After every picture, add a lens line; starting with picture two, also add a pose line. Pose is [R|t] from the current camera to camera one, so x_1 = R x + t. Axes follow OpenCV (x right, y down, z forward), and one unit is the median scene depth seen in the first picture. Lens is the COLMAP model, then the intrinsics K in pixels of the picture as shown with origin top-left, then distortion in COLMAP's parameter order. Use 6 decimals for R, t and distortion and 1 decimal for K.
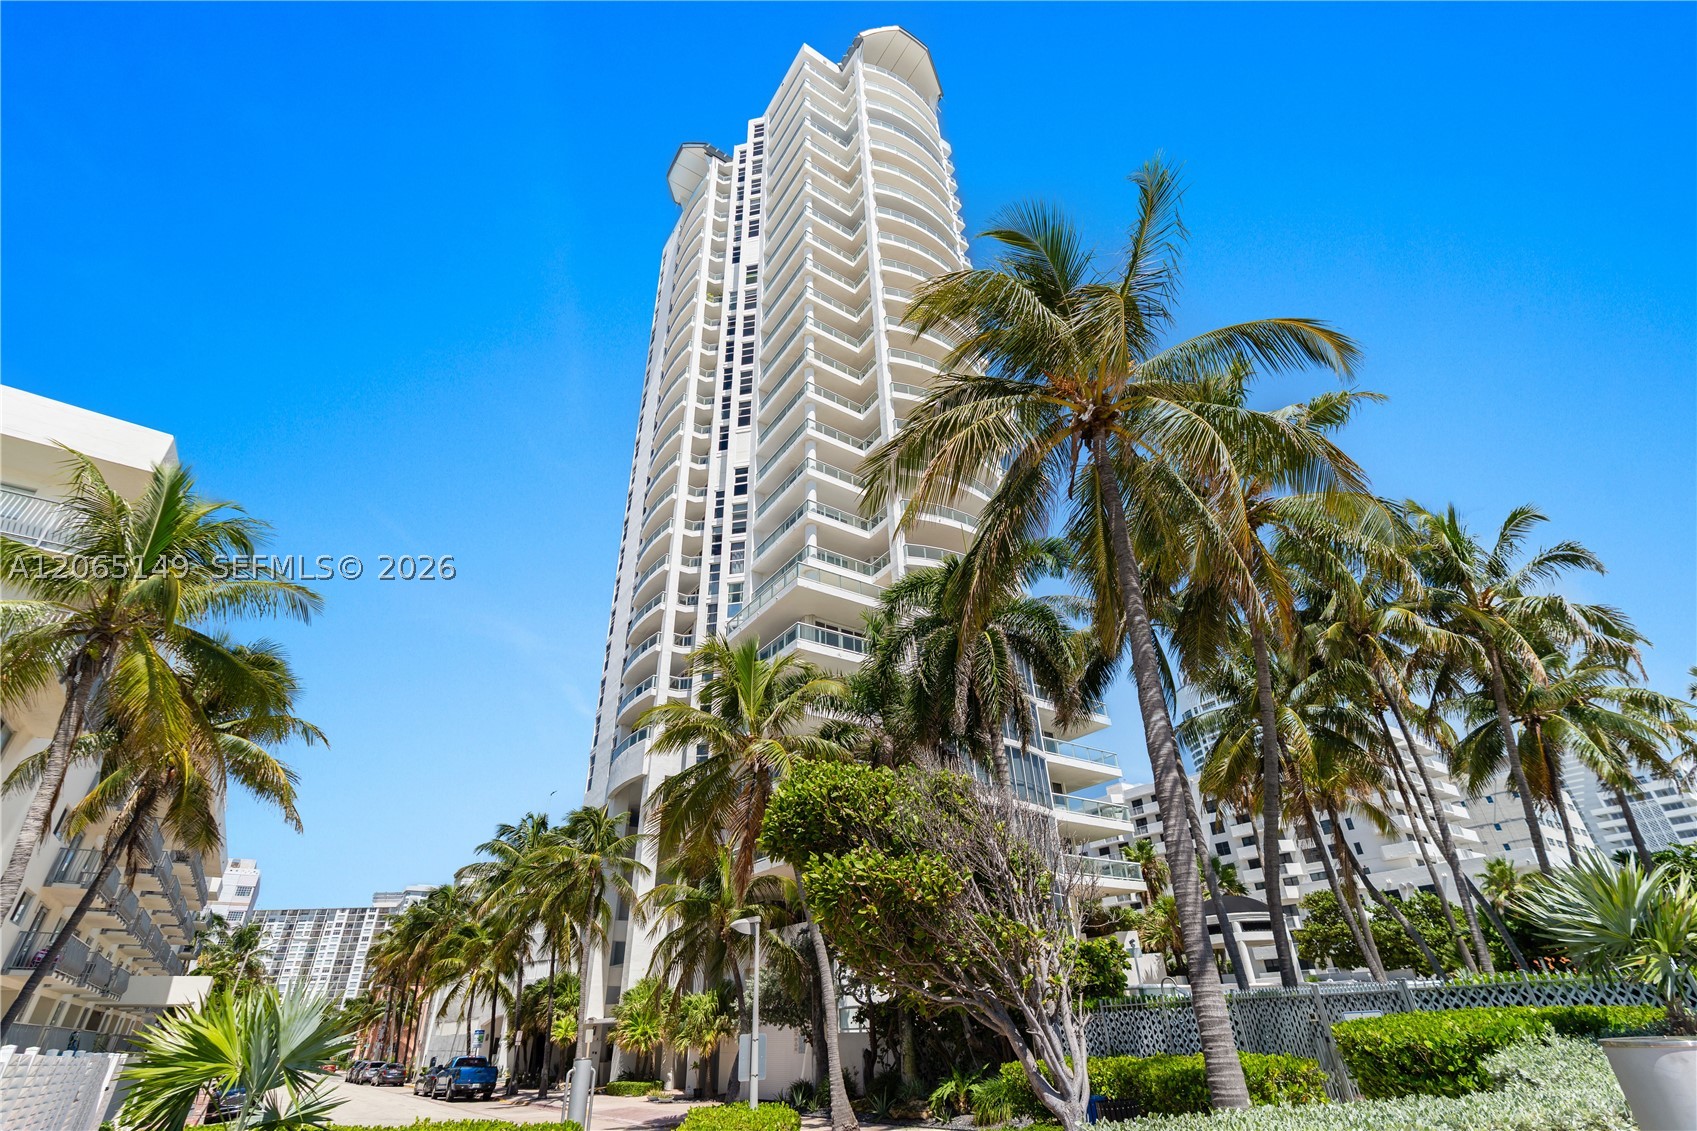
lens RADIAL K [[758.4, 0, 847.7], [0, 758.4, 563.4], [0, 0, 1]] dist [-0.013208, 0.005231]
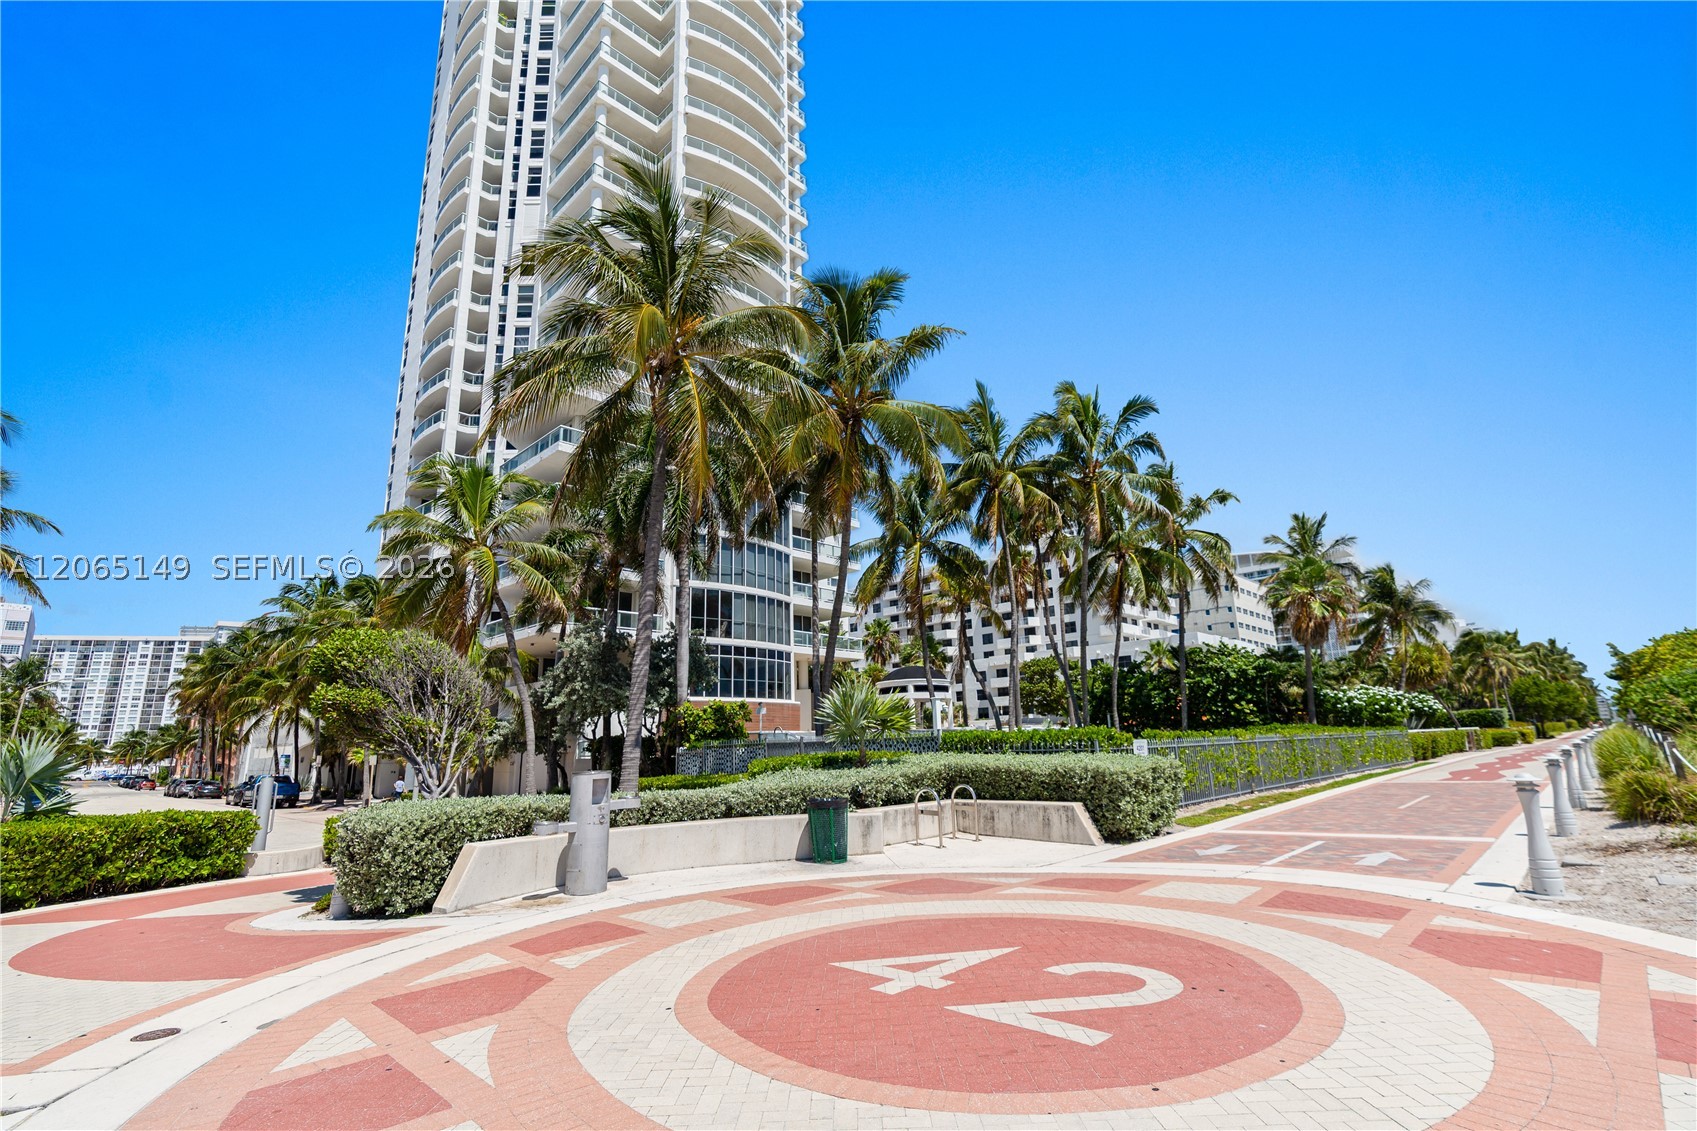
lens RADIAL K [[758.4, 0, 847.7], [0, 758.4, 563.4], [0, 0, 1]] dist [-0.013208, 0.005231]
pose [[0.979999, 0.051020, 0.192351, 0.089171], [-0.106858, 0.950320, 0.292359, -0.061442], [-0.167879, -0.307065, 0.936764, -0.093240]]
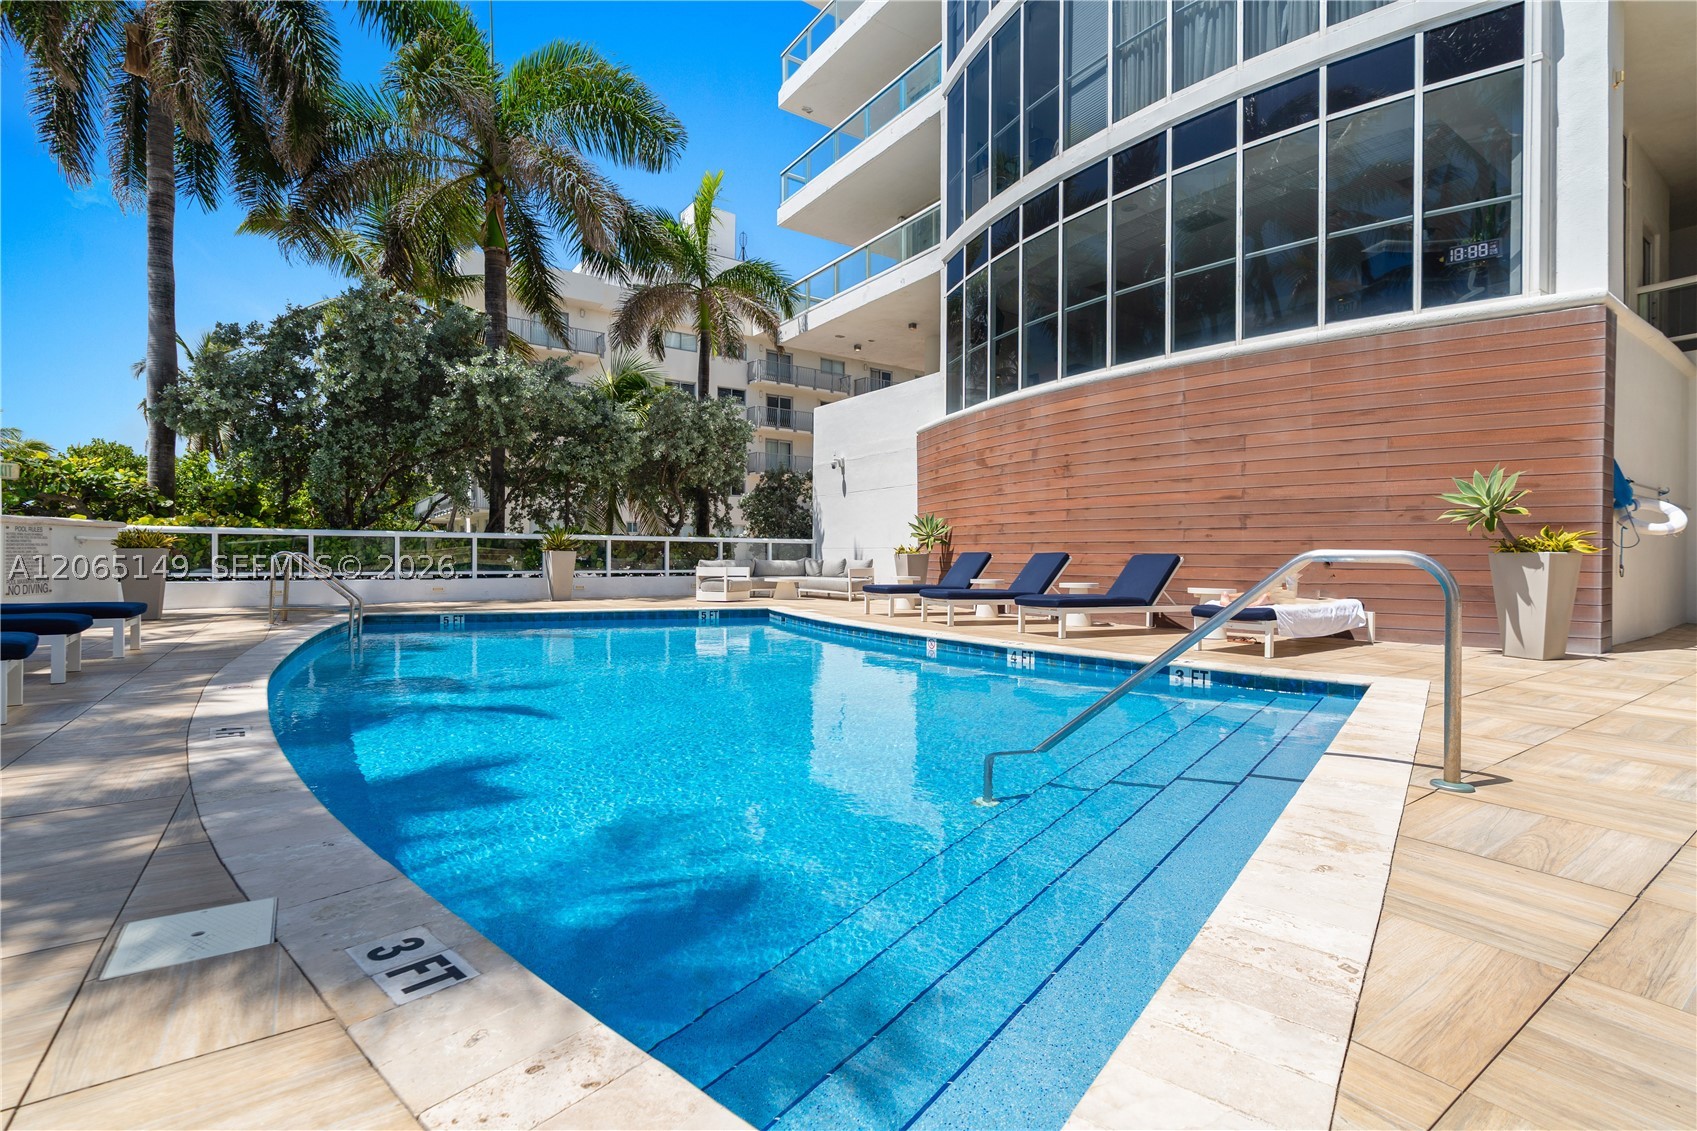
lens RADIAL K [[758.4, 0, 847.7], [0, 758.4, 563.4], [0, 0, 1]] dist [-0.013208, 0.005231]
pose [[0.013235, 0.046133, -0.998848, 0.328815], [0.519803, 0.853032, 0.046285, 0.302656], [0.854184, -0.519816, -0.012690, 0.524597]]
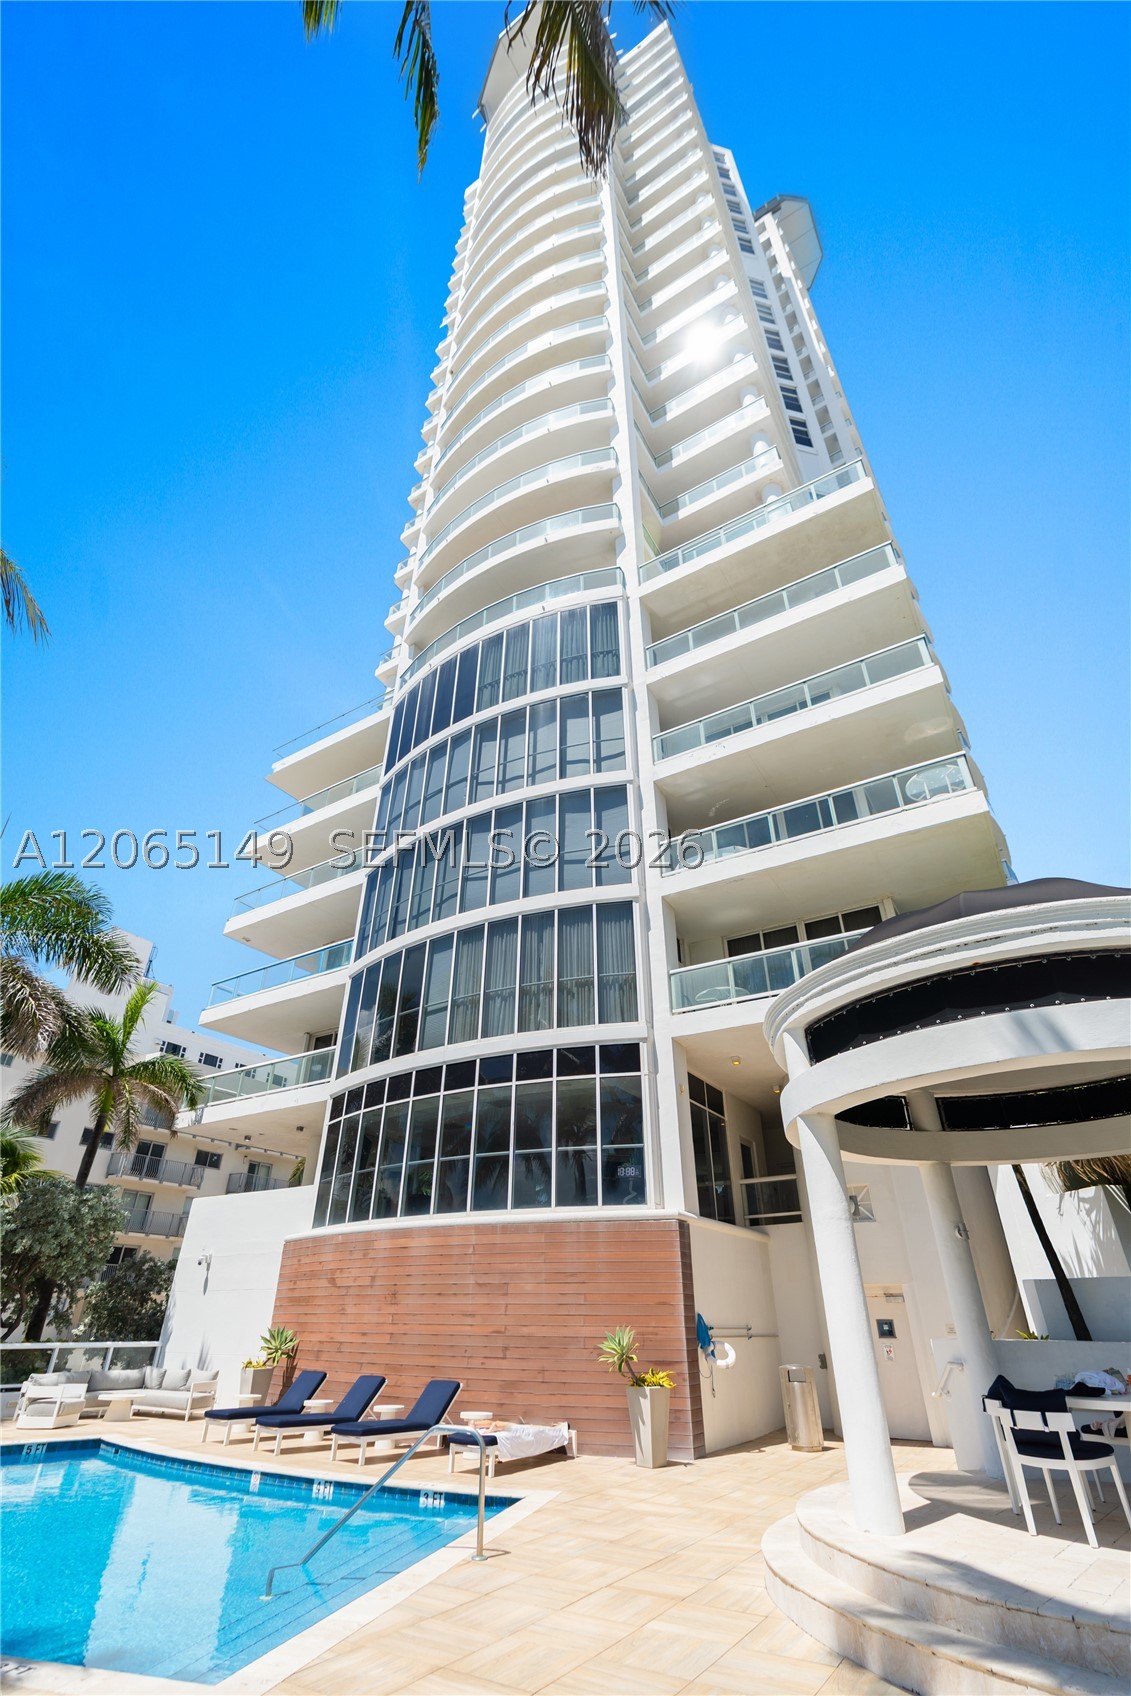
lens RADIAL K [[758.0, 0, 558.1], [0, 758.0, 853.2], [0, 0, 1]] dist [-0.013208, 0.005231]
pose [[0.402853, -0.449381, -0.797349, 0.422581], [0.461566, 0.852027, -0.246994, 0.281955], [0.790358, -0.268527, 0.550661, 0.526593]]
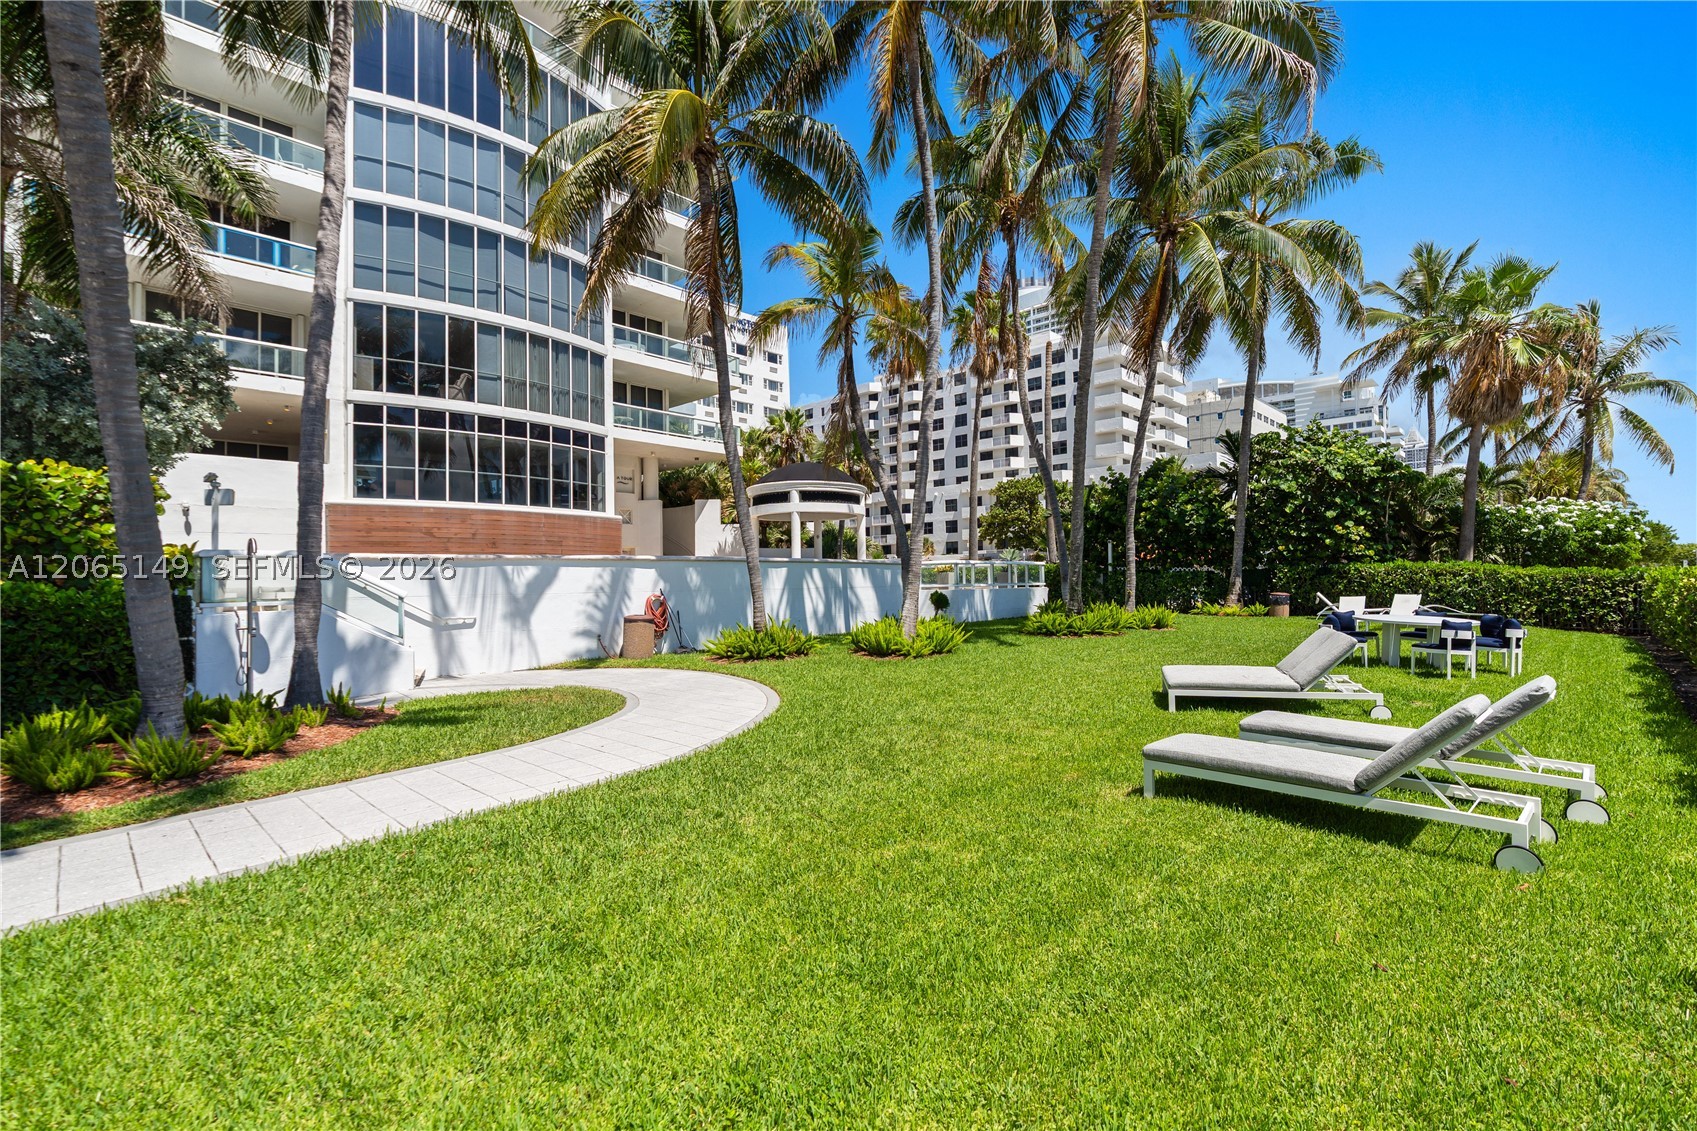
lens RADIAL K [[758.4, 0, 847.7], [0, 758.4, 563.4], [0, 0, 1]] dist [-0.013208, 0.005231]
pose [[0.976602, 0.022348, 0.213890, 0.247464], [-0.126105, 0.865157, 0.485388, 0.087906], [-0.174201, -0.501003, 0.847732, 0.163570]]
